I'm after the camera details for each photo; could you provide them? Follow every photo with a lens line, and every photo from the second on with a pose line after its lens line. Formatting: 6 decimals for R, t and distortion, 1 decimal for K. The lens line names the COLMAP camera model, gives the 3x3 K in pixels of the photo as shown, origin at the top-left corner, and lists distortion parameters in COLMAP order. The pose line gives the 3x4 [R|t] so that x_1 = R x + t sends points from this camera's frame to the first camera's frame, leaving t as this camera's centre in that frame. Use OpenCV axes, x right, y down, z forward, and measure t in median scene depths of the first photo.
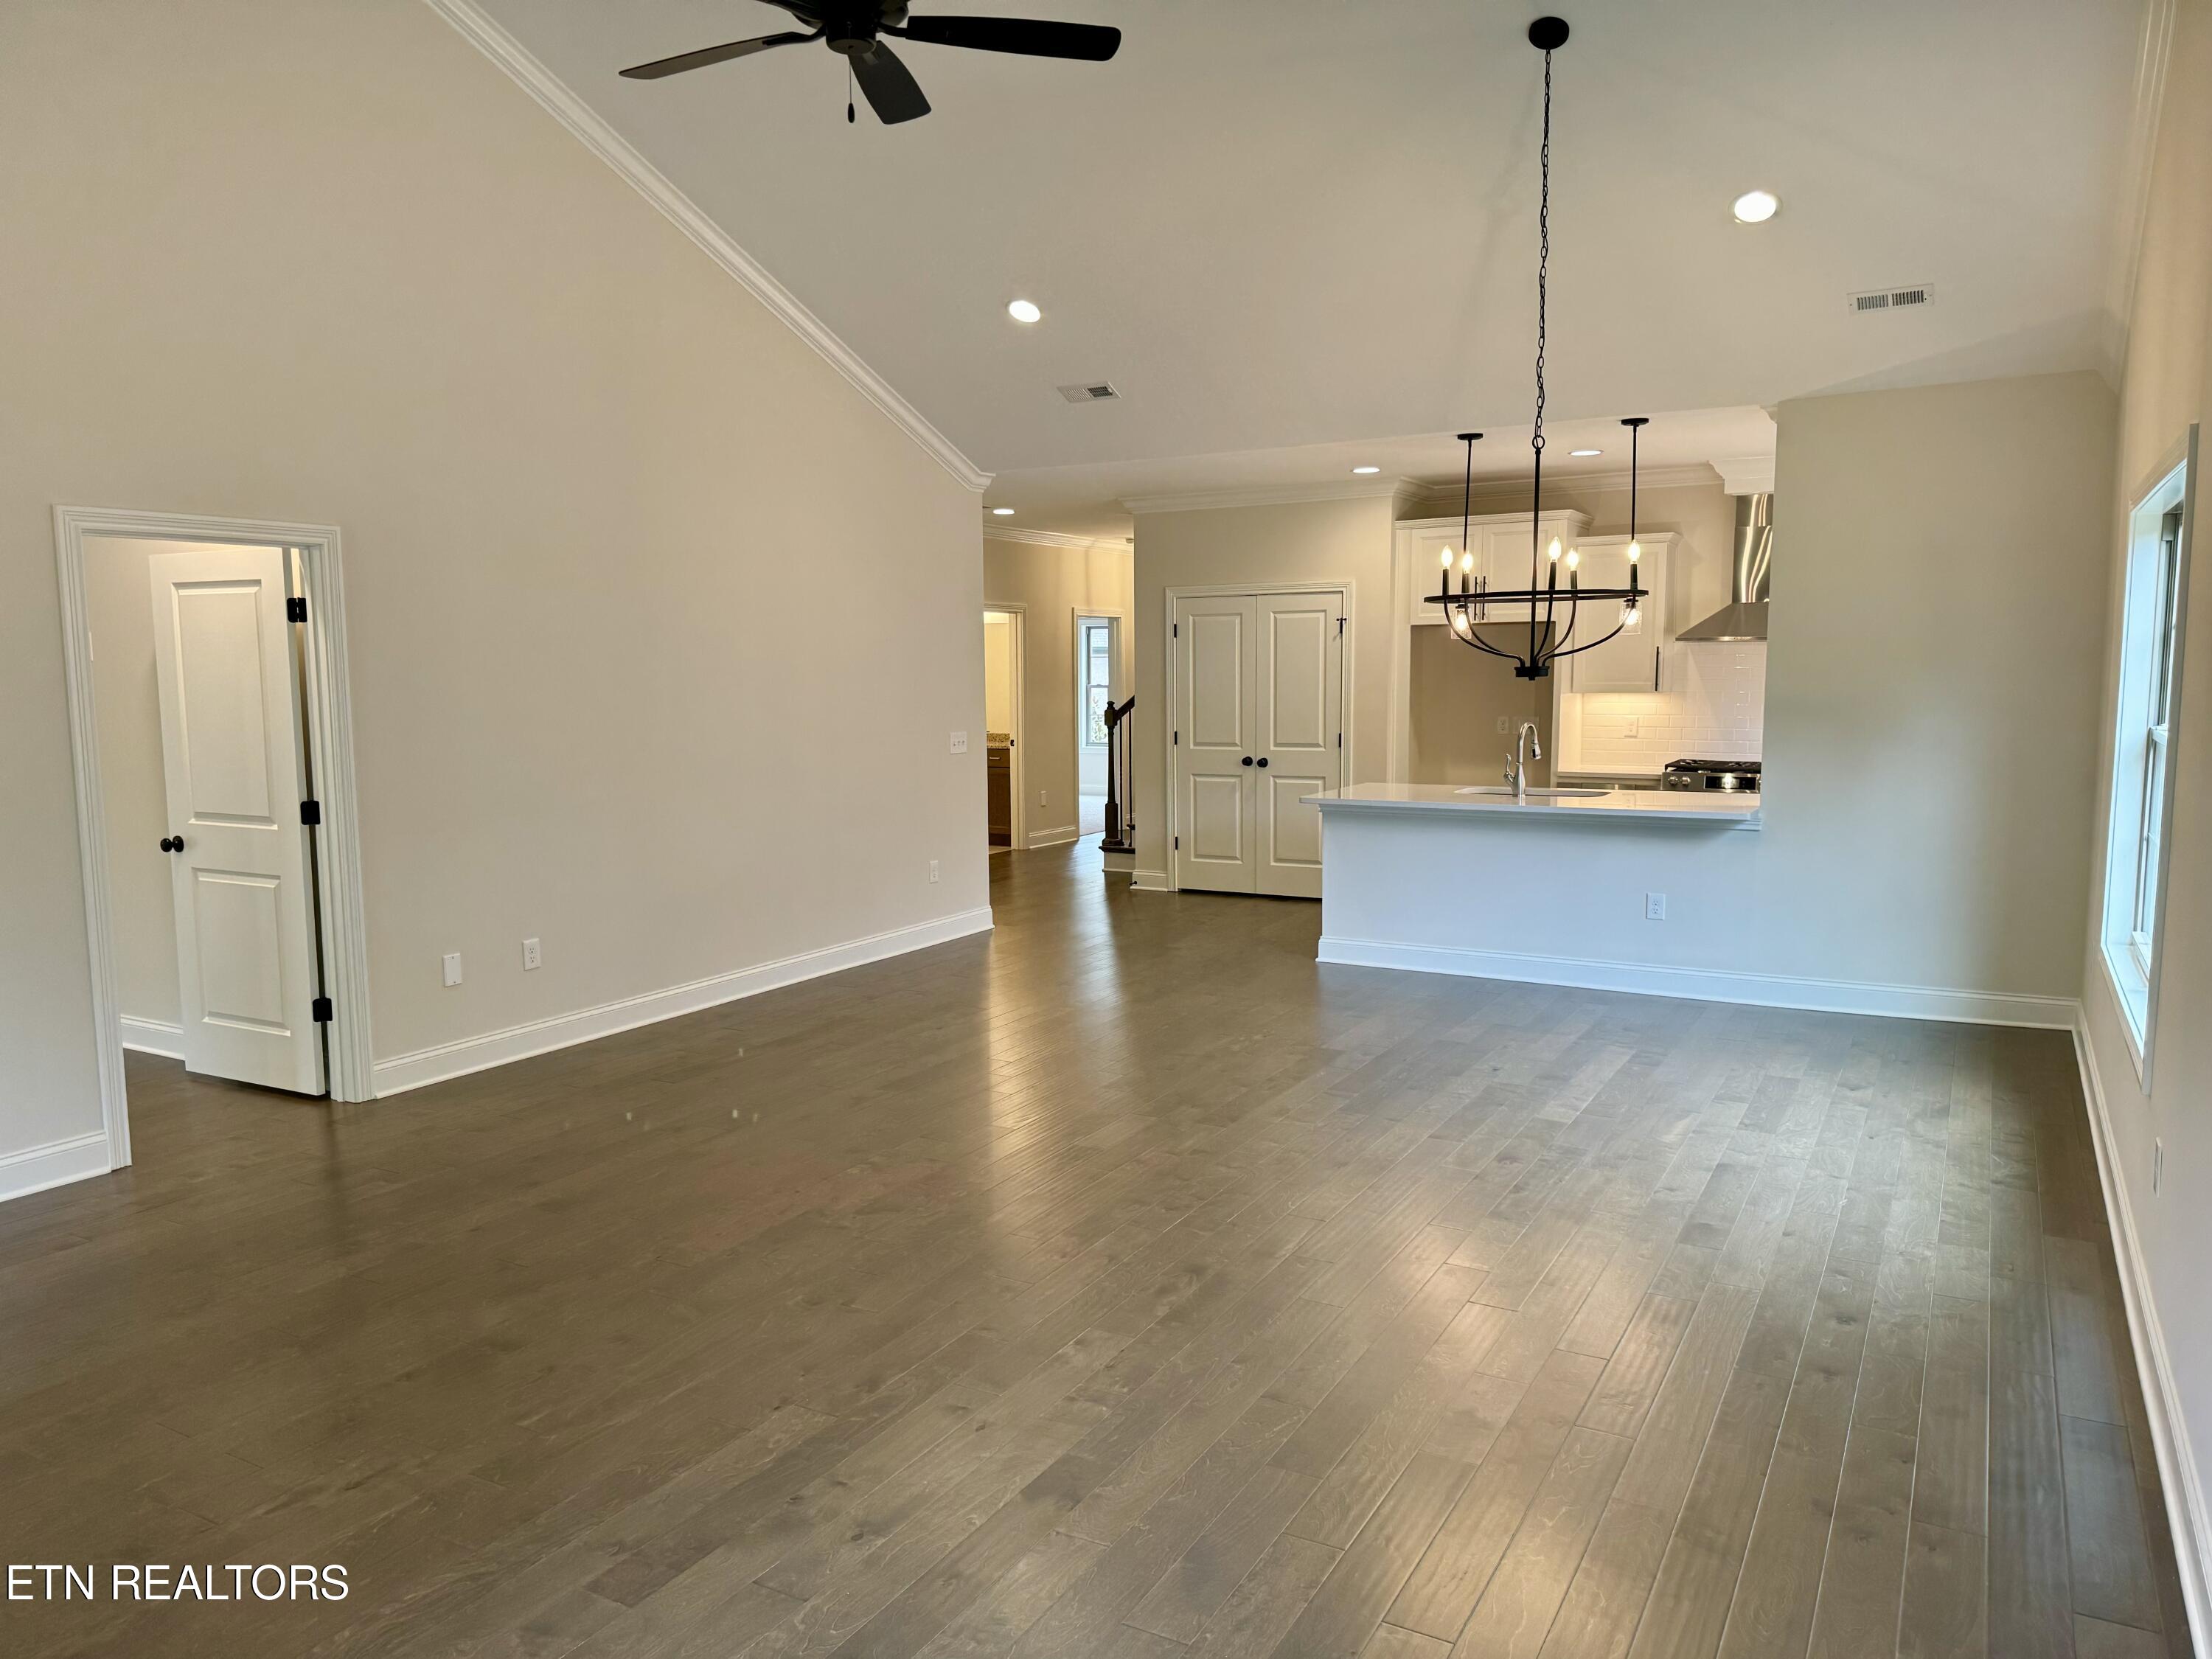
lens RADIAL K [[1545.8, 0, 1112.8], [0, 1545.8, 833.4], [0, 0, 1]] dist [0.127518, -0.175721]
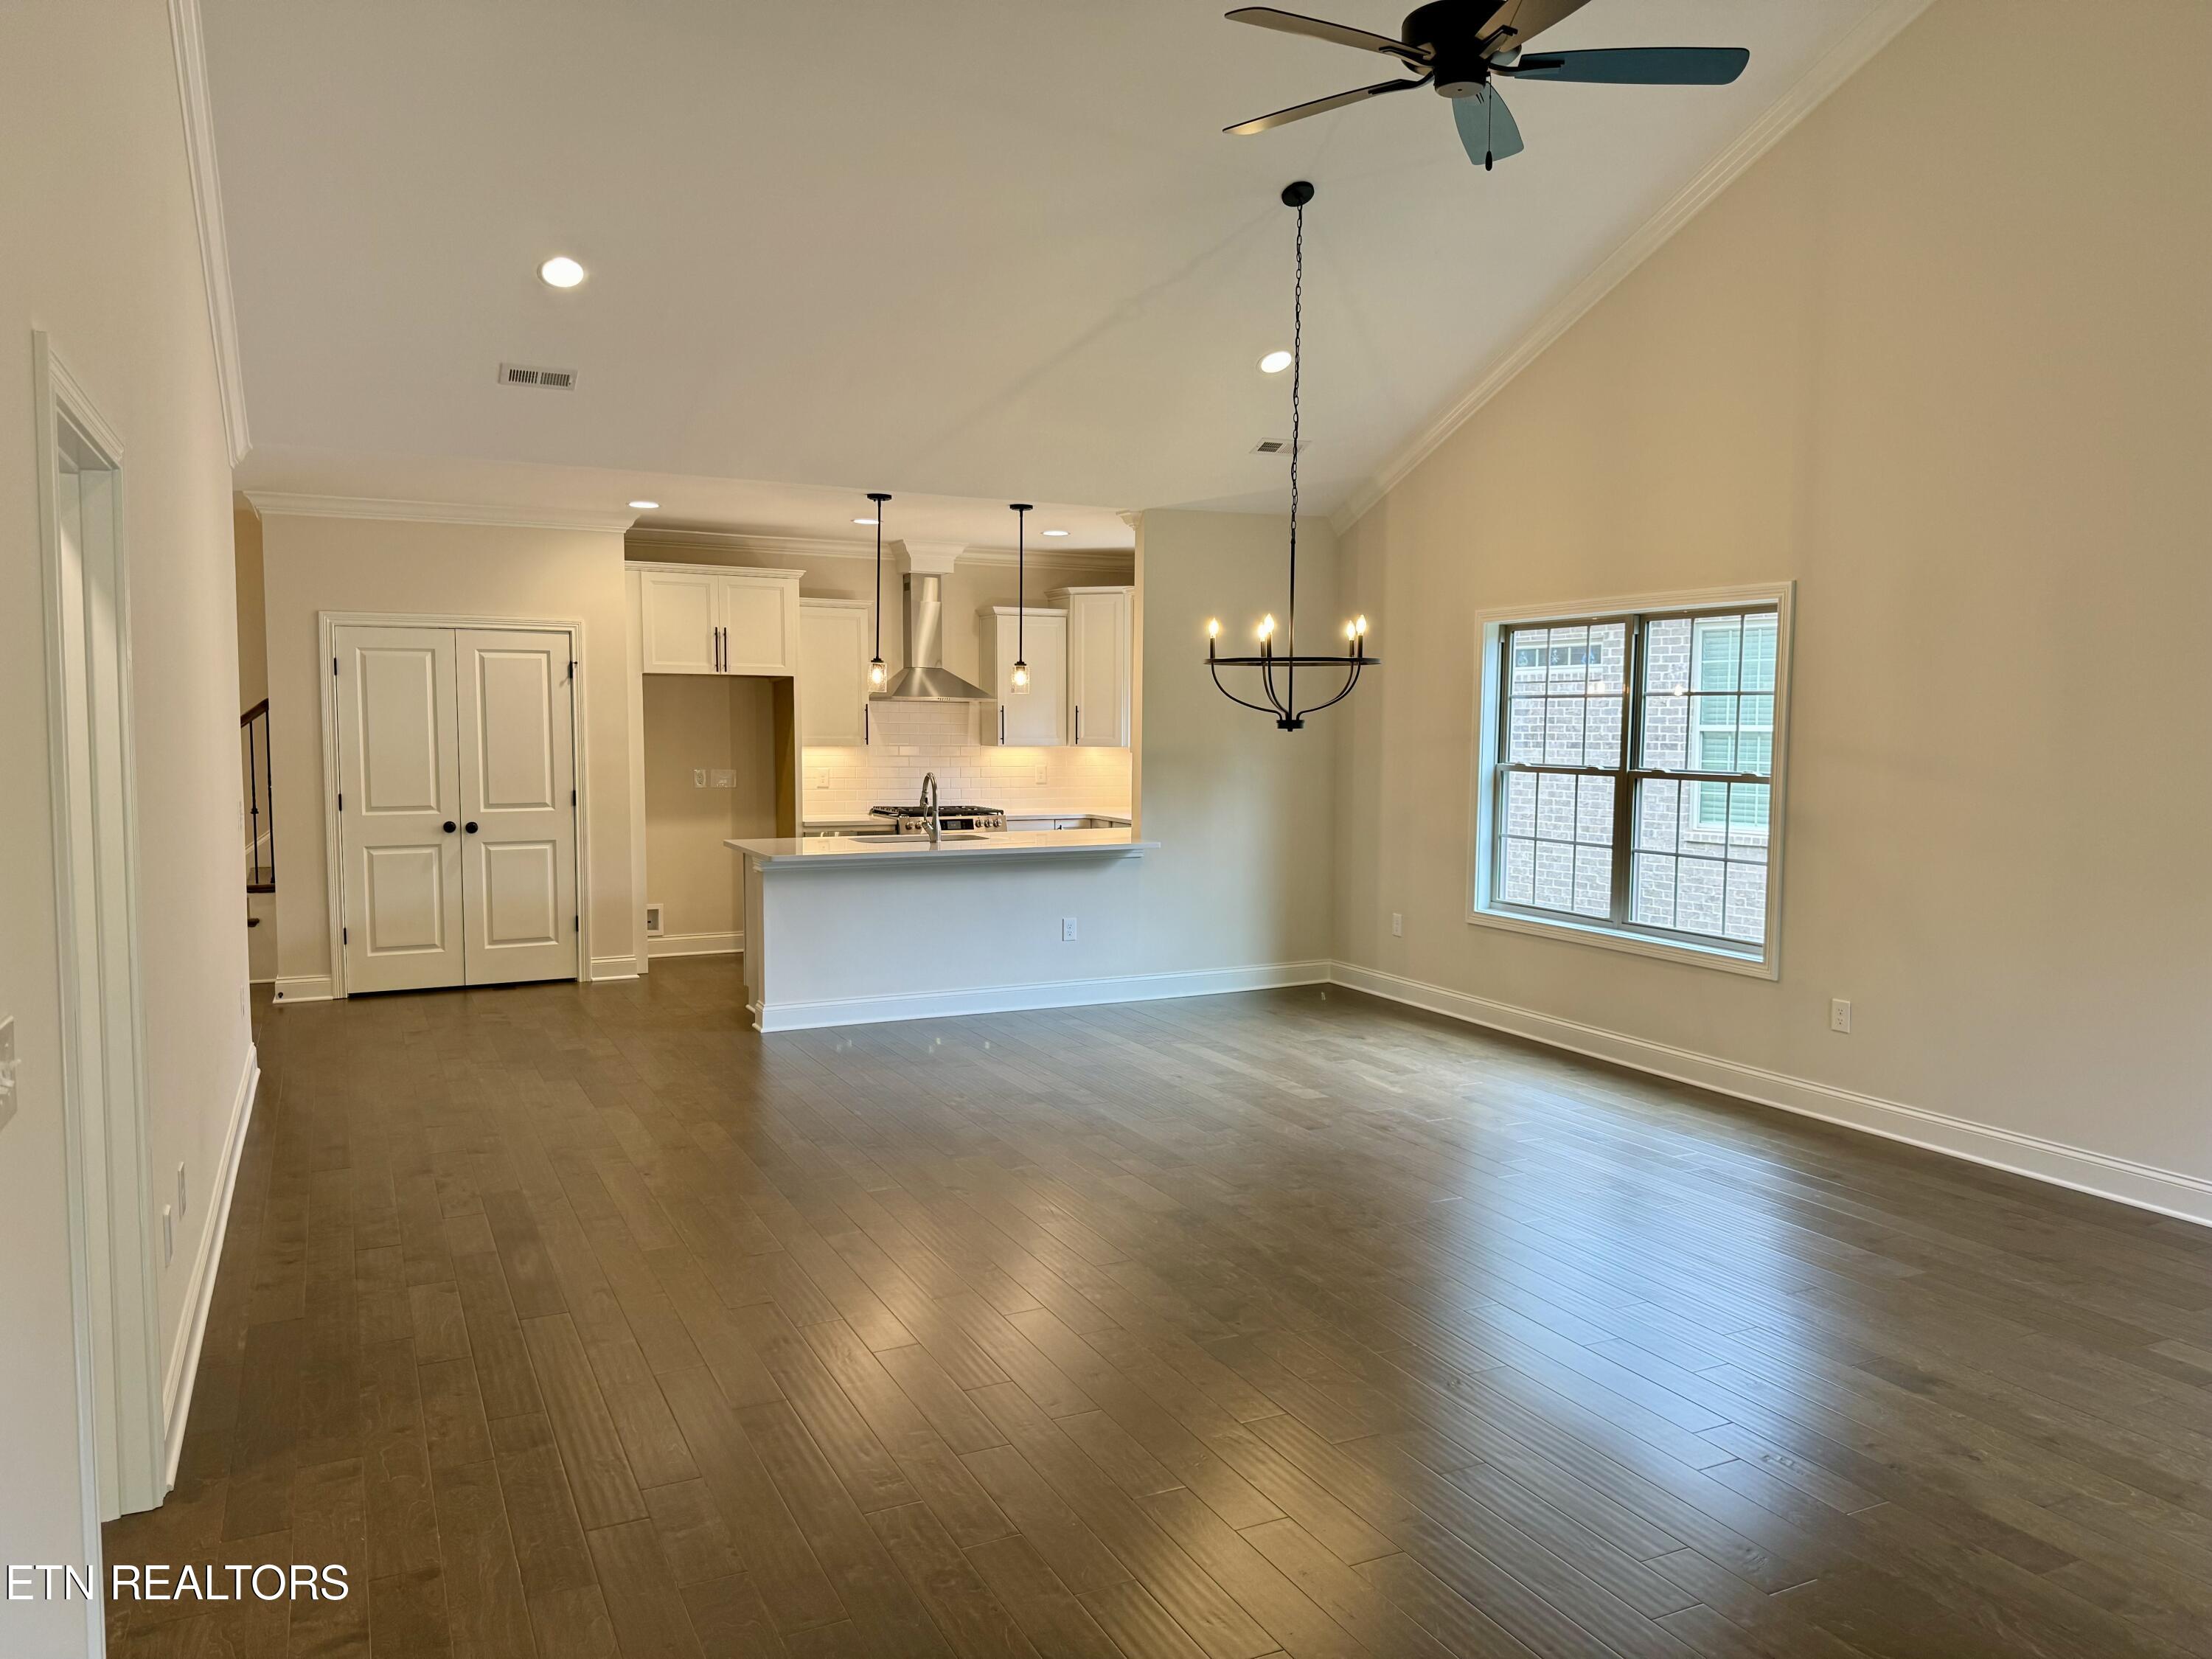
lens RADIAL K [[1545.8, 0, 1112.8], [0, 1545.8, 833.4], [0, 0, 1]] dist [0.127518, -0.175721]
pose [[0.569454, -0.051623, 0.820401, -0.710326], [0.079955, 0.996772, 0.007223, -0.036674], [-0.818126, 0.061482, 0.571743, 0.399971]]
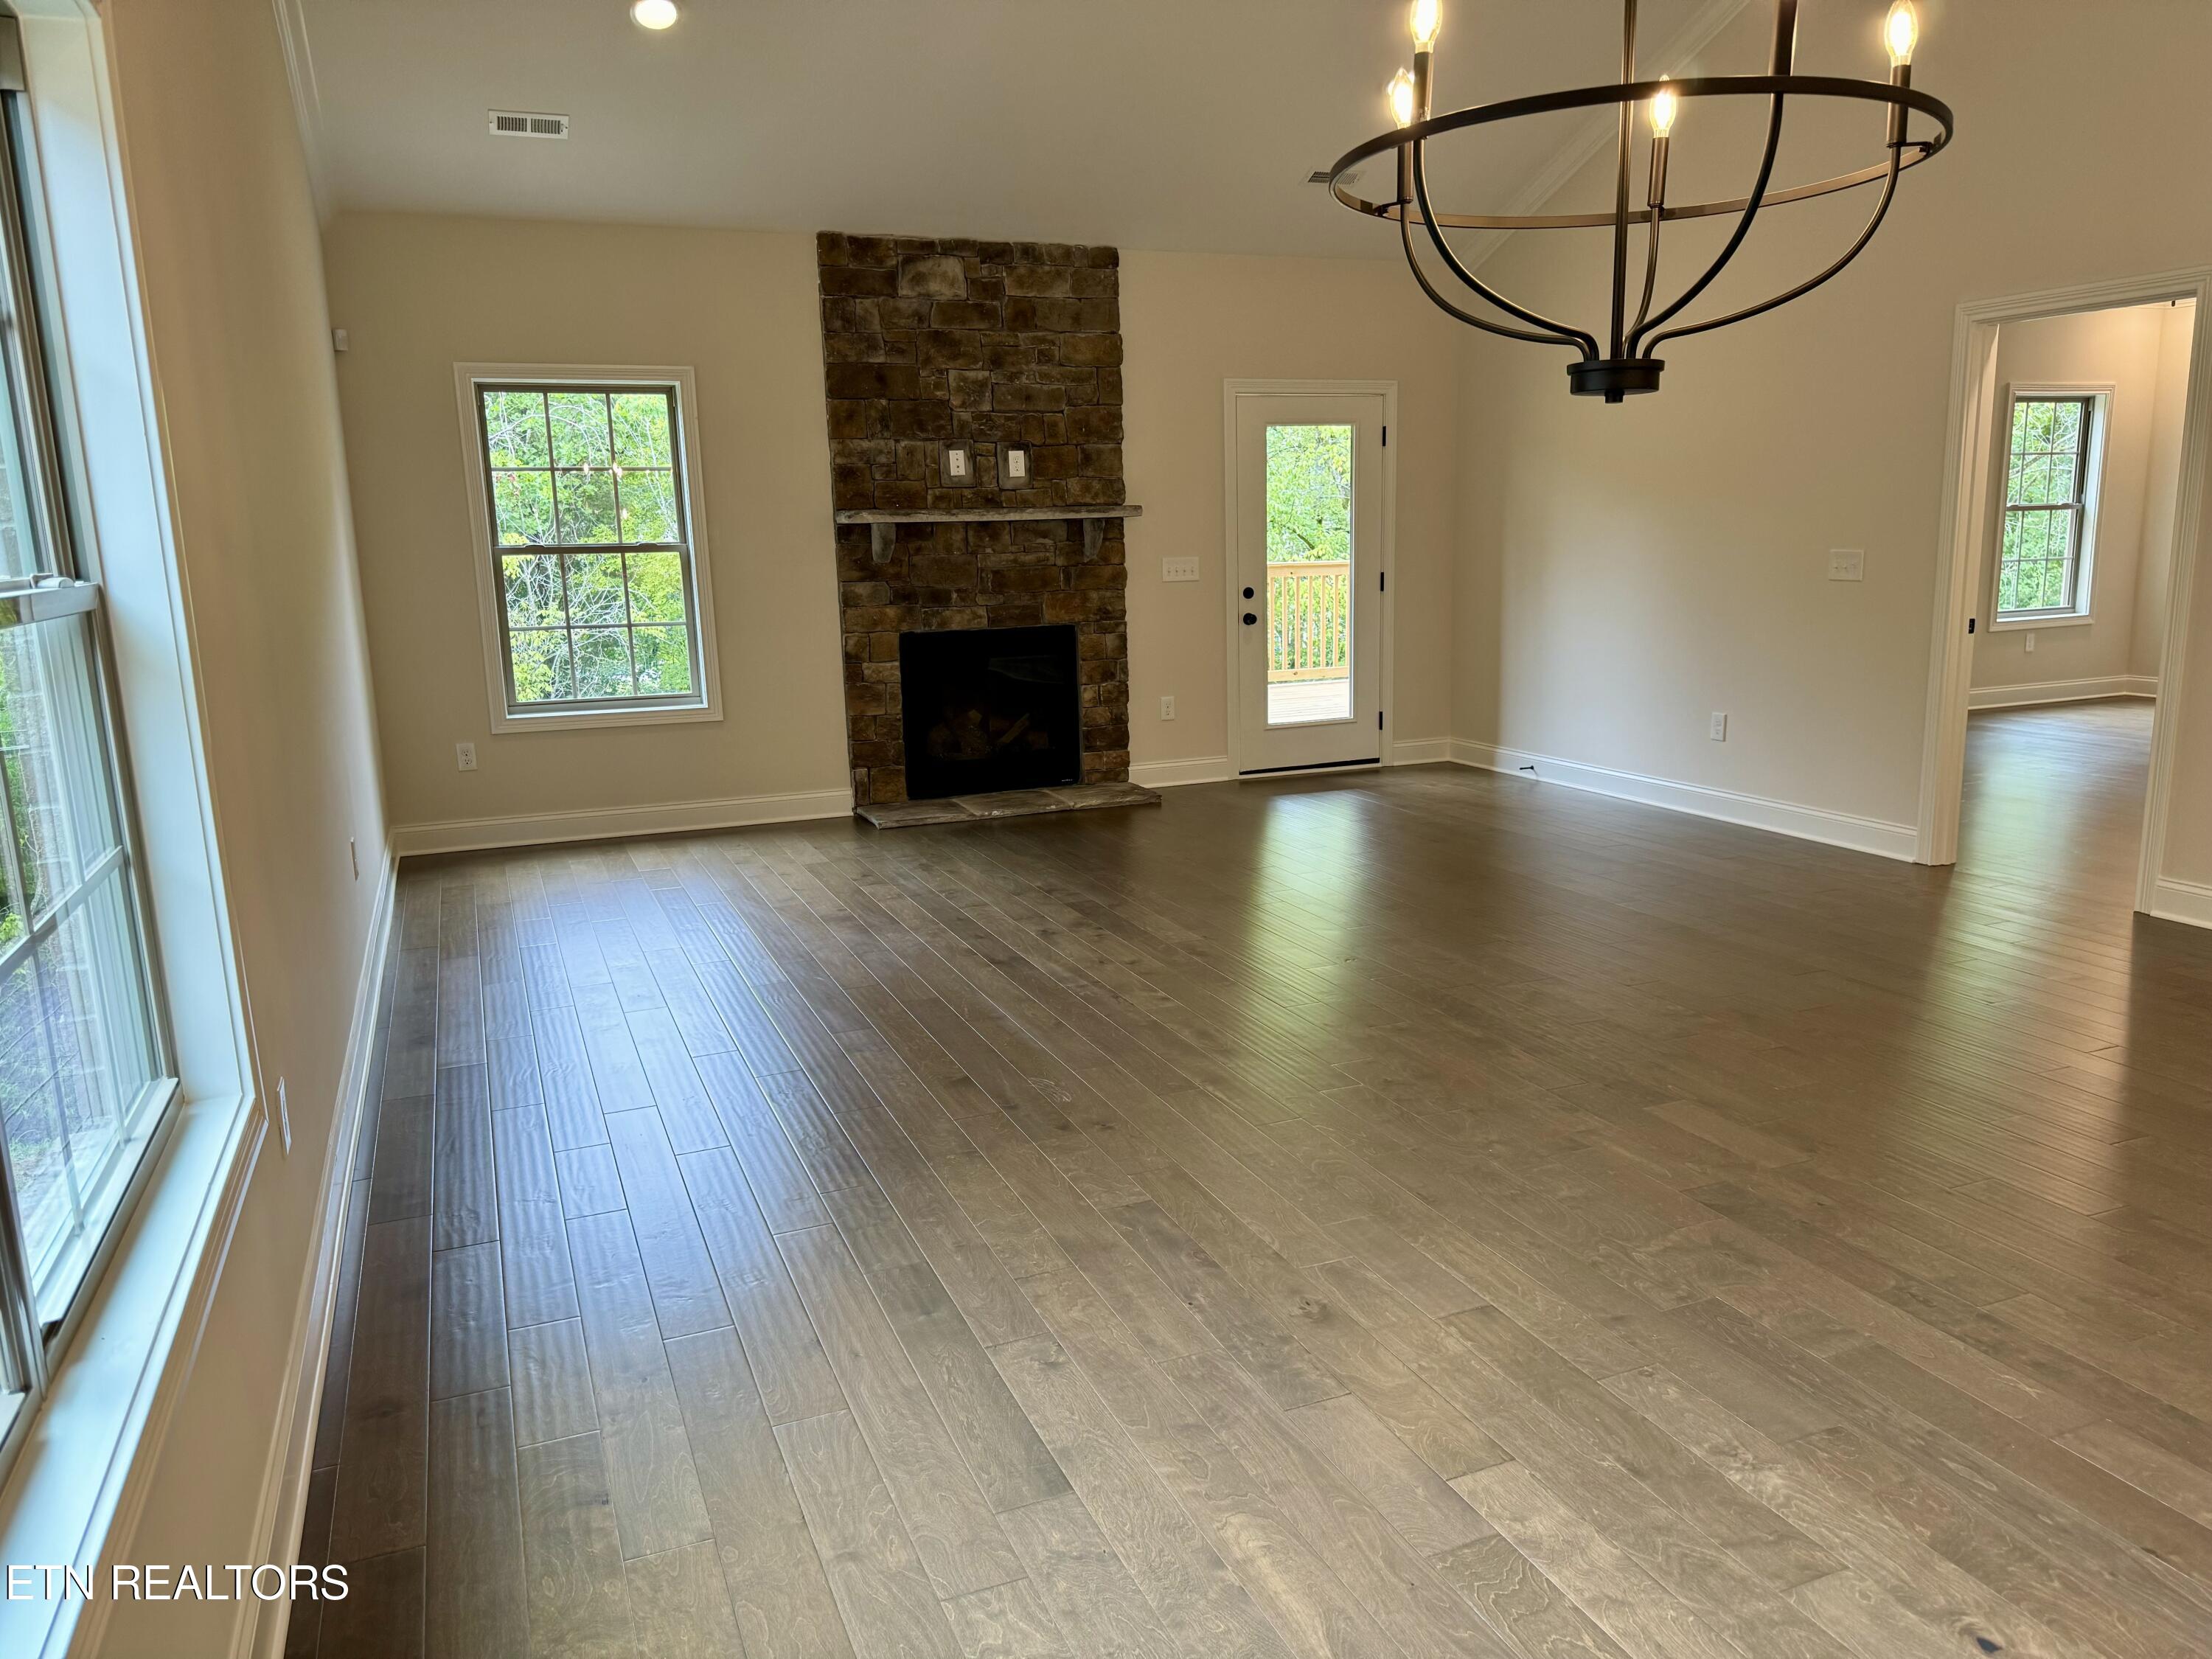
lens RADIAL K [[1545.8, 0, 1112.8], [0, 1545.8, 833.4], [0, 0, 1]] dist [0.127518, -0.175721]
pose [[-0.622583, 0.167510, -0.764416, 0.585779], [-0.061421, 0.963348, 0.261127, -0.080056], [0.780140, 0.209525, -0.589475, 1.043517]]
